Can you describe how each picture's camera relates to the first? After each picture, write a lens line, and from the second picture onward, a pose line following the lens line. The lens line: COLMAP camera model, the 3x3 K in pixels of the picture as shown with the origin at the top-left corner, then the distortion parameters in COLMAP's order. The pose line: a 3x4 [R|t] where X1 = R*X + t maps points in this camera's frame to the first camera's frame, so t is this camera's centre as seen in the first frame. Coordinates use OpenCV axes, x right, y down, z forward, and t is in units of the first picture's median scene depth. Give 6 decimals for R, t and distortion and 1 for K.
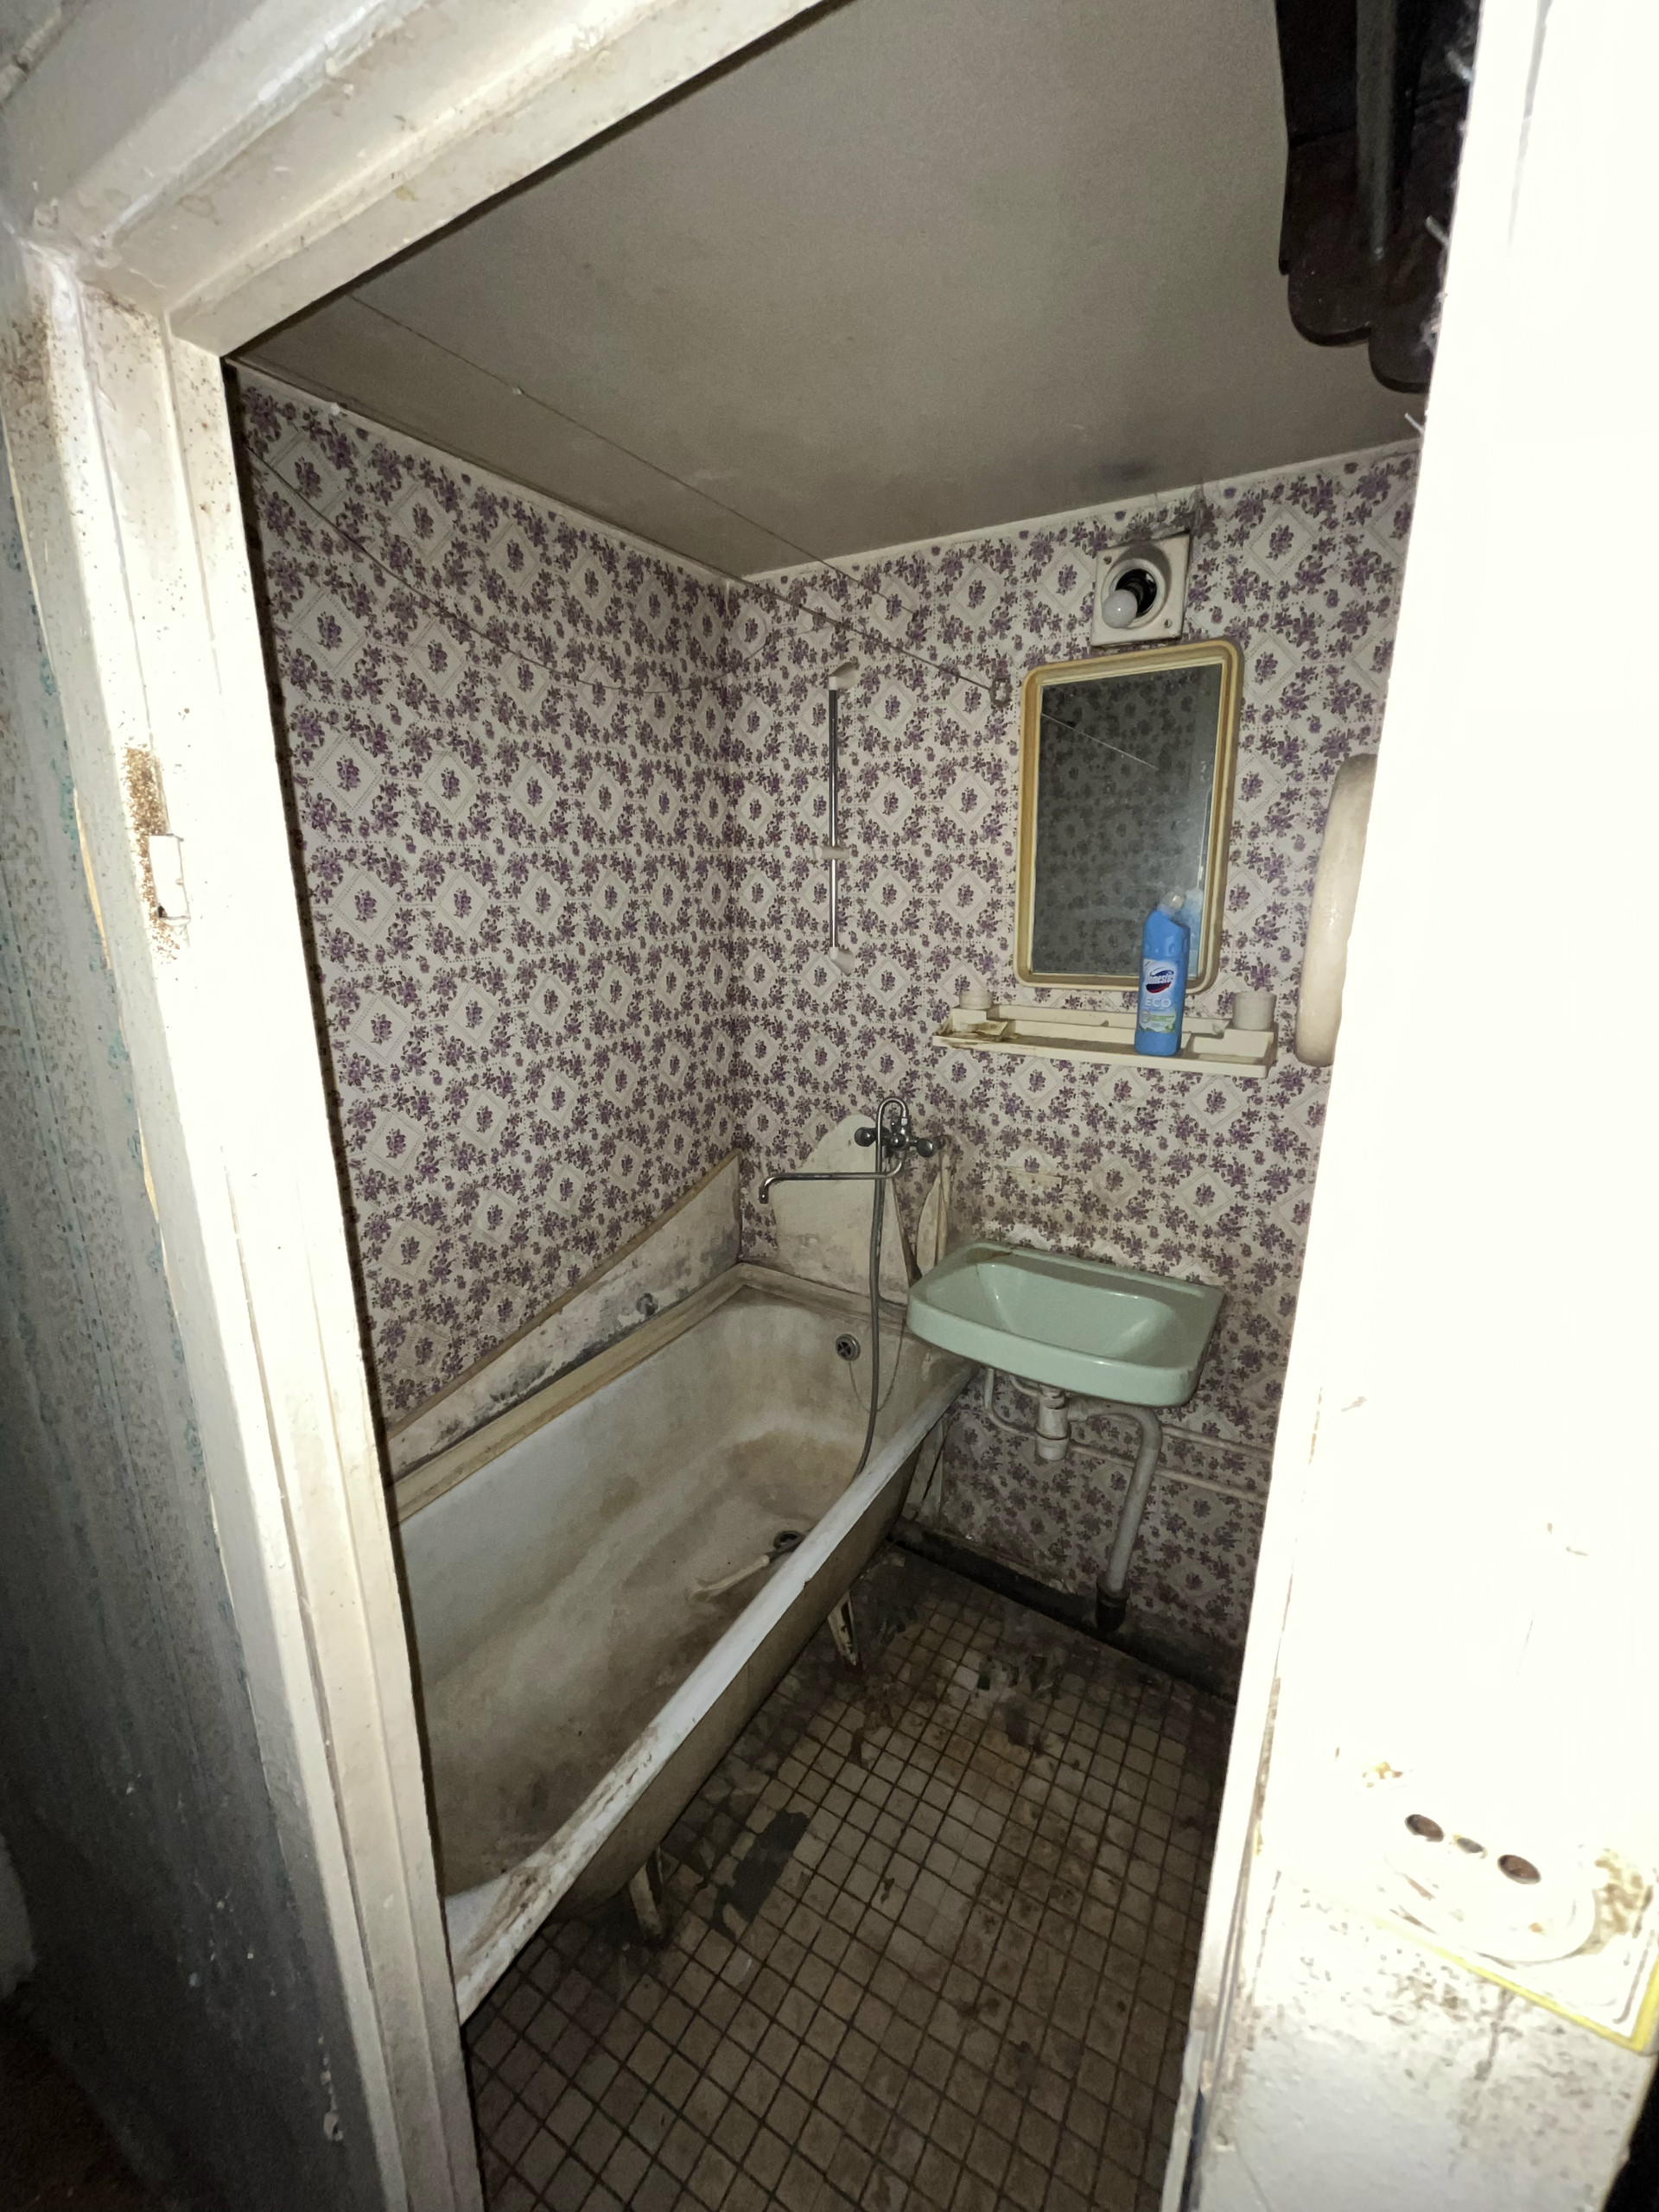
lens RADIAL K [[890.5, 0, 829.6], [0, 890.5, 1105.2], [0, 0, 1]] dist [-0.002871, 0.000154]
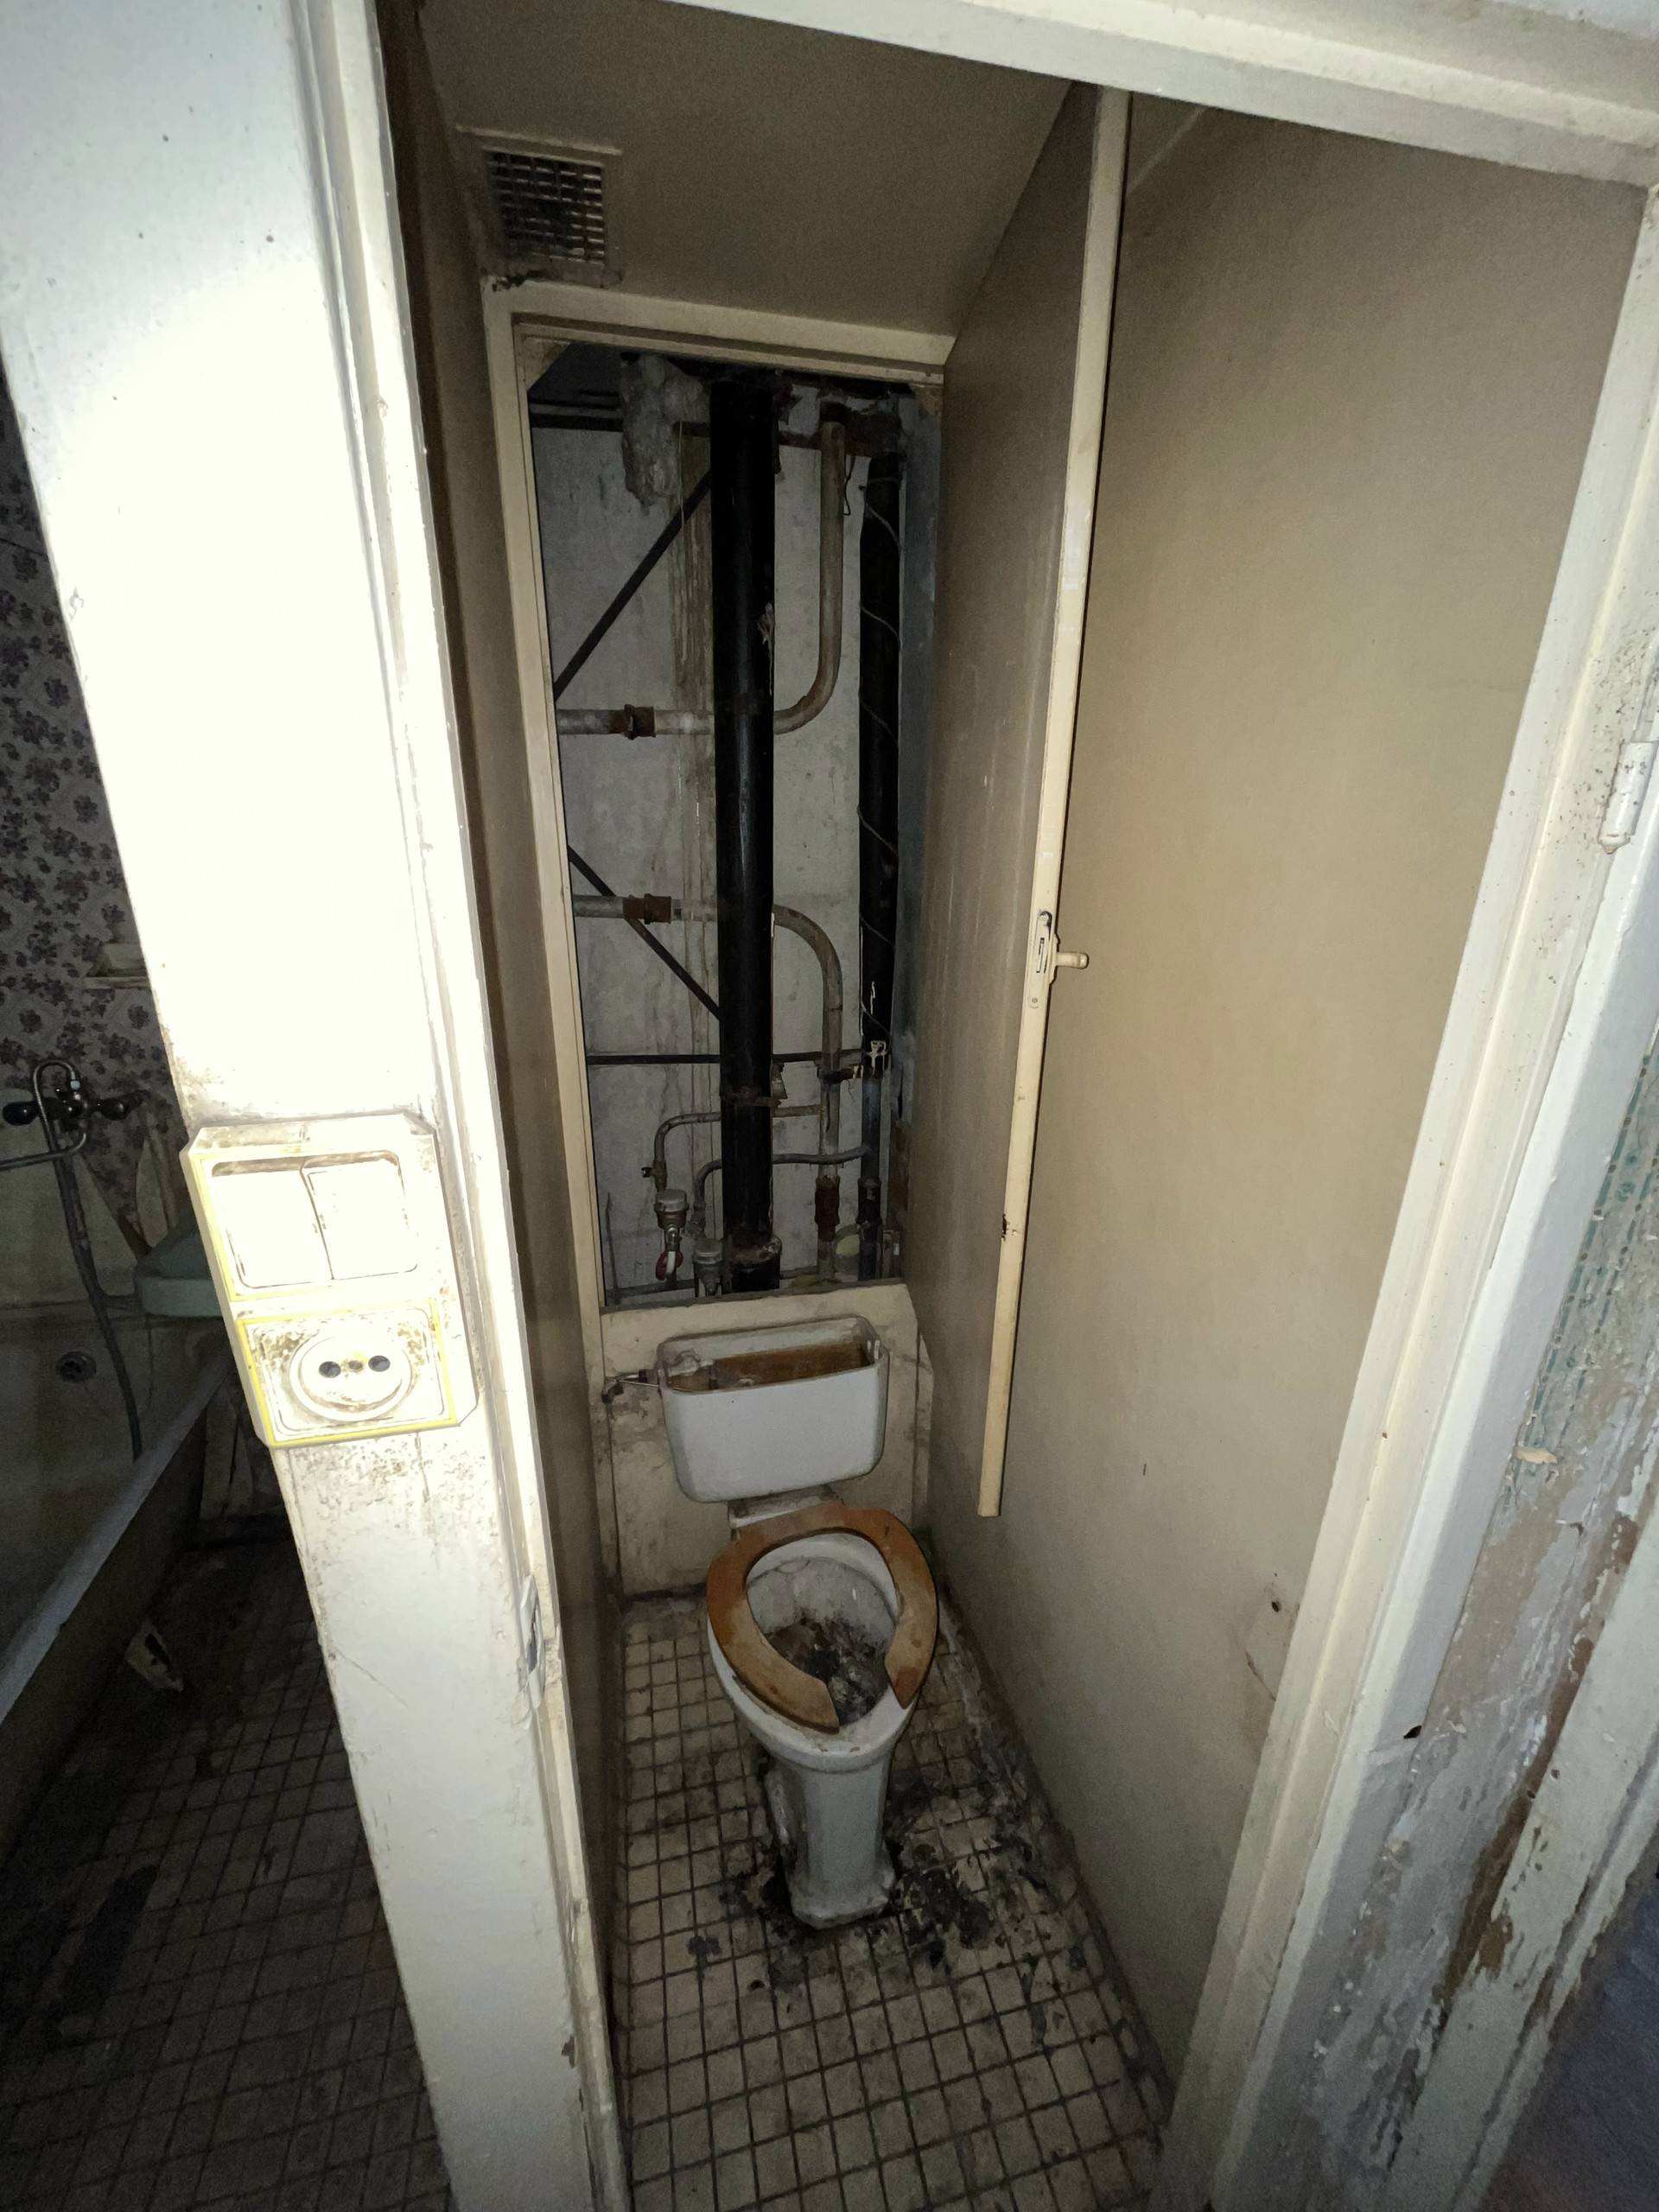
lens RADIAL K [[890.5, 0, 823.7], [0, 890.5, 1107.0], [0, 0, 1]] dist [-0.002871, 0.000154]
pose [[0.720879, -0.221943, 0.656563, 0.036787], [0.160929, 0.975049, 0.152910, 0.023499], [-0.674119, -0.004569, 0.738609, -0.092567]]
